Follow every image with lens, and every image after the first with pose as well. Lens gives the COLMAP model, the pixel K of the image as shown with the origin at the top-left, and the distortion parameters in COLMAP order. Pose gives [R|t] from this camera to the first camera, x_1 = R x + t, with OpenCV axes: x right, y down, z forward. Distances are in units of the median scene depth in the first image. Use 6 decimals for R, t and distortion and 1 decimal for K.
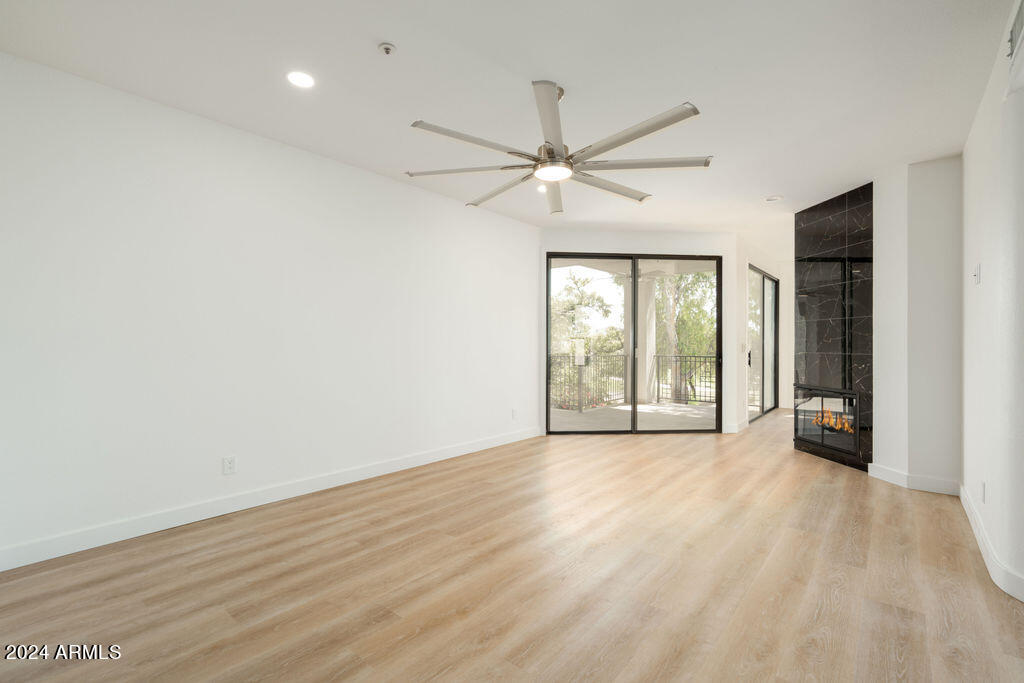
lens RADIAL K [[452.1, 0, 512.0], [0, 452.1, 341.5], [0, 0, 1]] dist [0.001158, 0.000044]
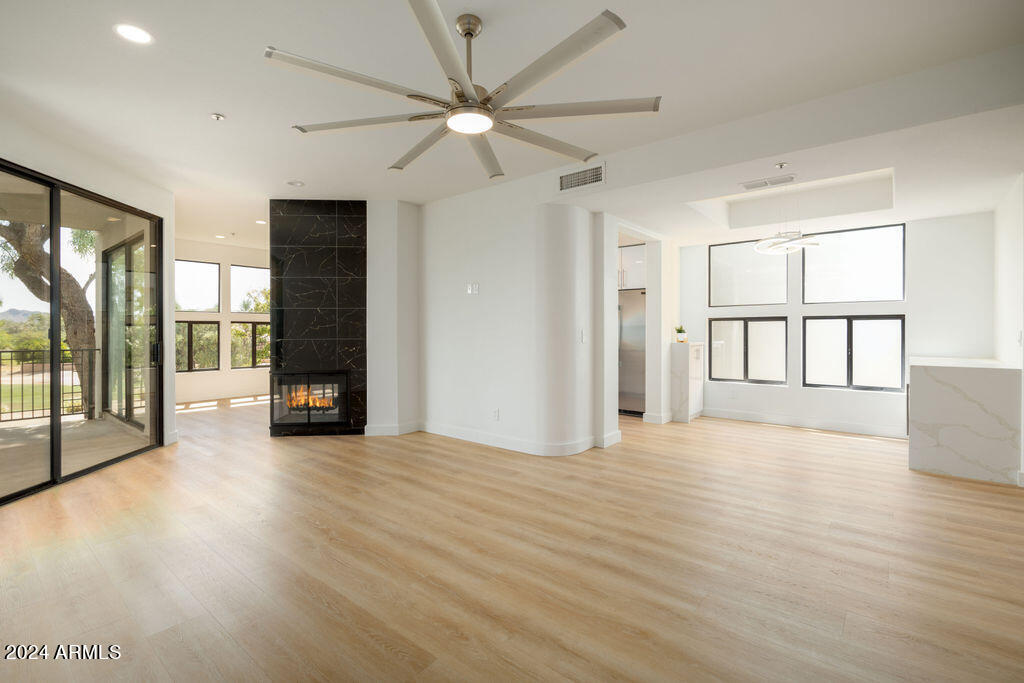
lens RADIAL K [[472.5, 0, 490.7], [0, 472.5, 336.5], [0, 0, 1]] dist [-0.000185, 0.000004]
pose [[0.003277, -0.012847, 0.999912, -0.504975], [-0.004455, 0.999907, 0.012862, 0.001527], [-0.999985, -0.004497, 0.003219, 0.636579]]
